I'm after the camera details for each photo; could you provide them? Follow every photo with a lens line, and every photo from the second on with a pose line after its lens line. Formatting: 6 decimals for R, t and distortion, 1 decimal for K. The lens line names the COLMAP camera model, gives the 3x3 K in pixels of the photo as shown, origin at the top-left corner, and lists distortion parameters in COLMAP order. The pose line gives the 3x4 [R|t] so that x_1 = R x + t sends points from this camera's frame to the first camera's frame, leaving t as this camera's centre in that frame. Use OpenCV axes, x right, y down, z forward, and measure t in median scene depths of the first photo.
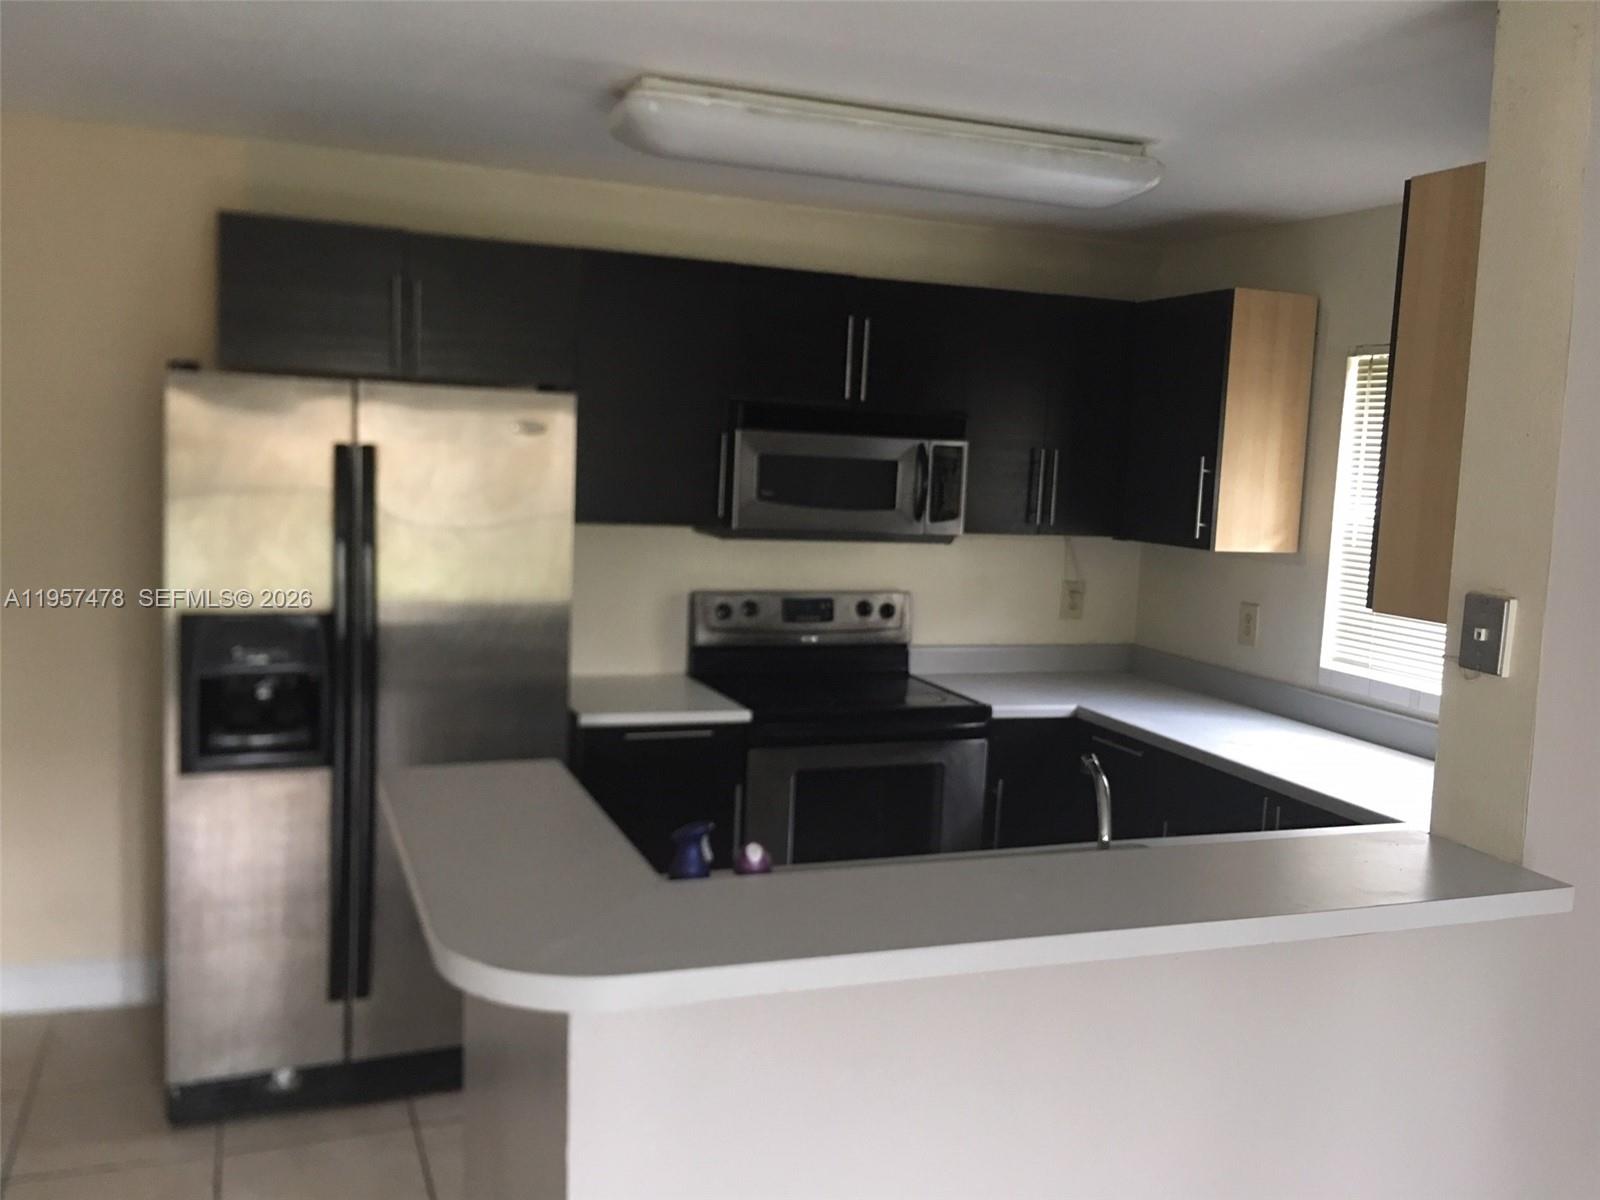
lens RADIAL K [[1375.6, 0, 806.6], [0, 1375.6, 590.2], [0, 0, 1]] dist [0.041349, -0.028356]
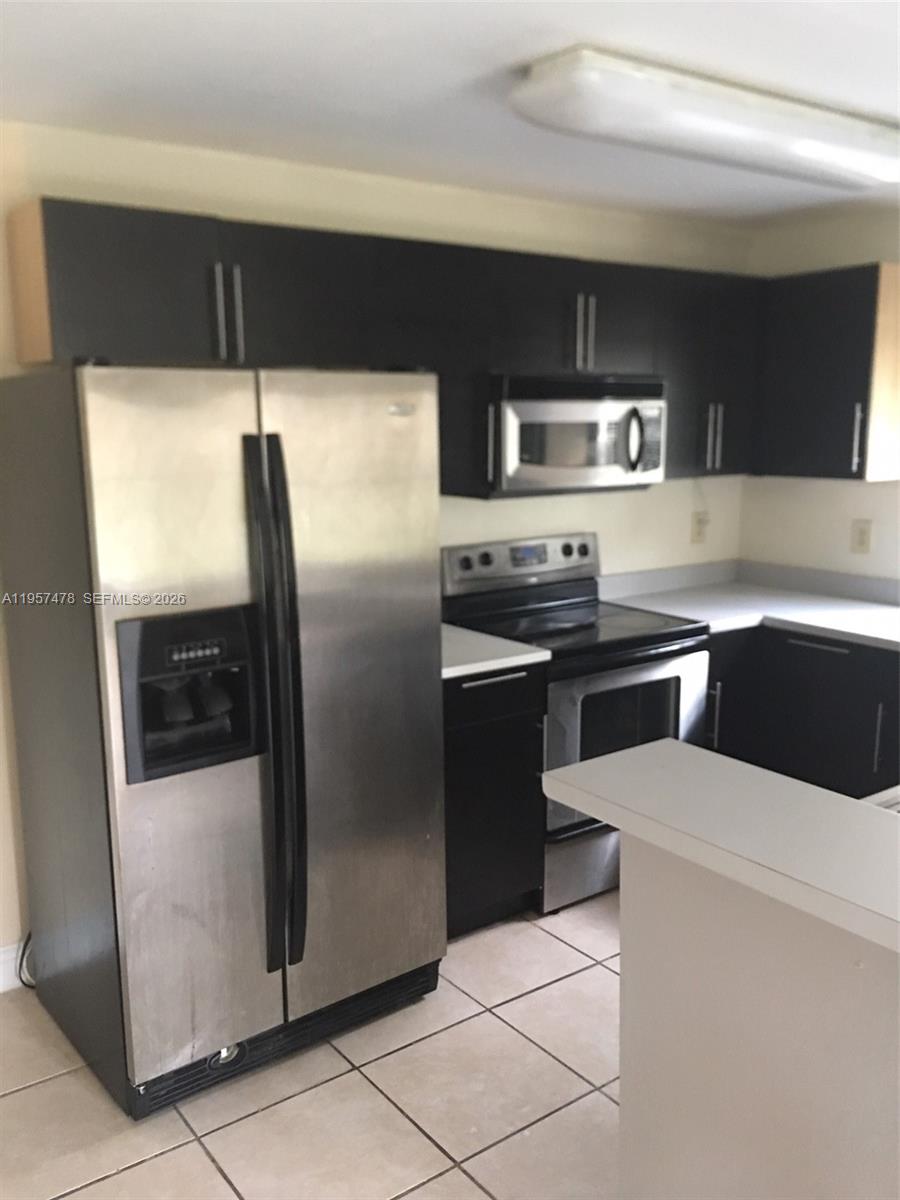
lens RADIAL K [[1031.7, 0, 447.8], [0, 1031.7, 607.2], [0, 0, 1]] dist [0.041349, -0.028356]
pose [[0.966302, -0.097188, 0.238360, -0.303829], [0.075847, 0.992376, 0.097150, -0.035275], [-0.245984, -0.075797, 0.966306, 0.187048]]
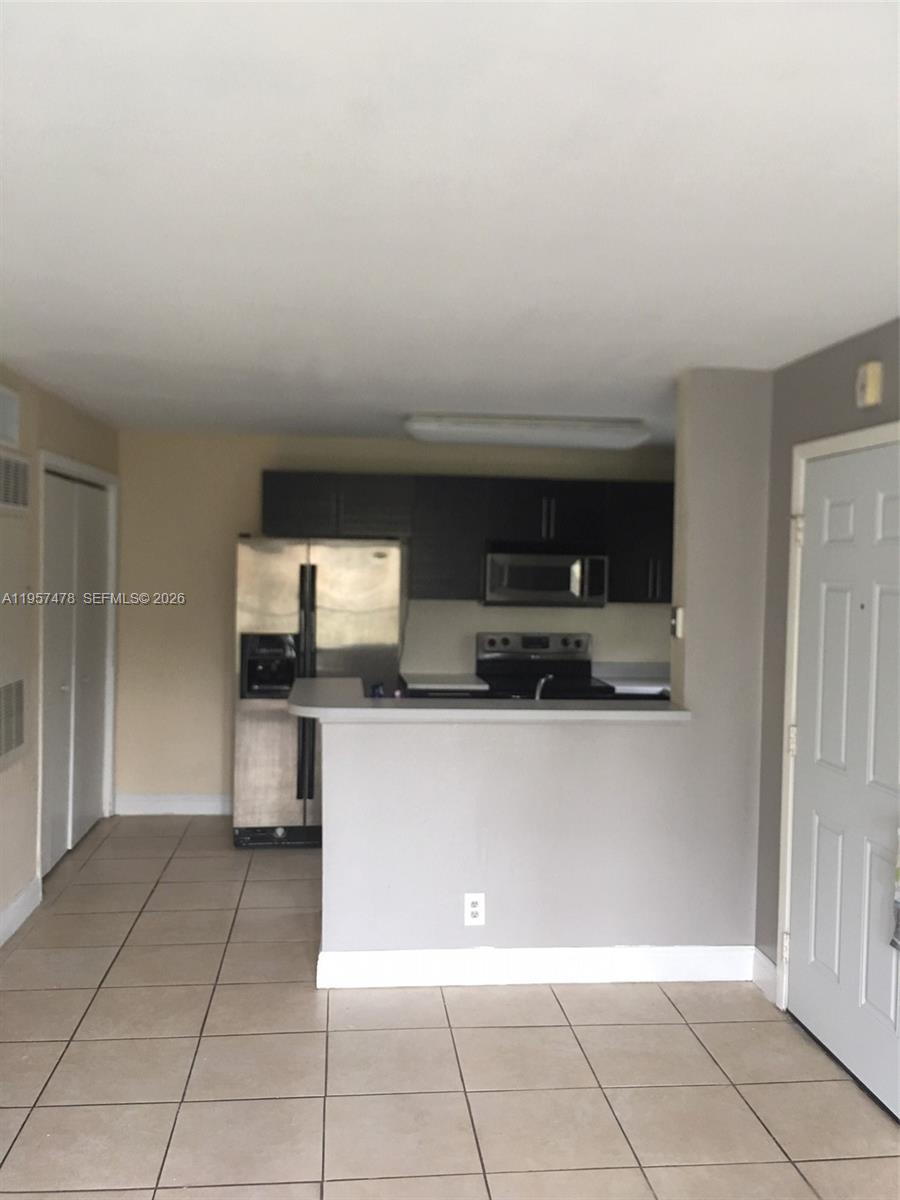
lens RADIAL K [[1031.7, 0, 446.7], [0, 1031.7, 603.1], [0, 0, 1]] dist [0.041349, -0.028356]
pose [[0.963068, -0.016764, -0.268736, 0.308602], [-0.003020, 0.997325, -0.073037, 0.073508], [0.269242, 0.071151, 0.960441, -0.525397]]
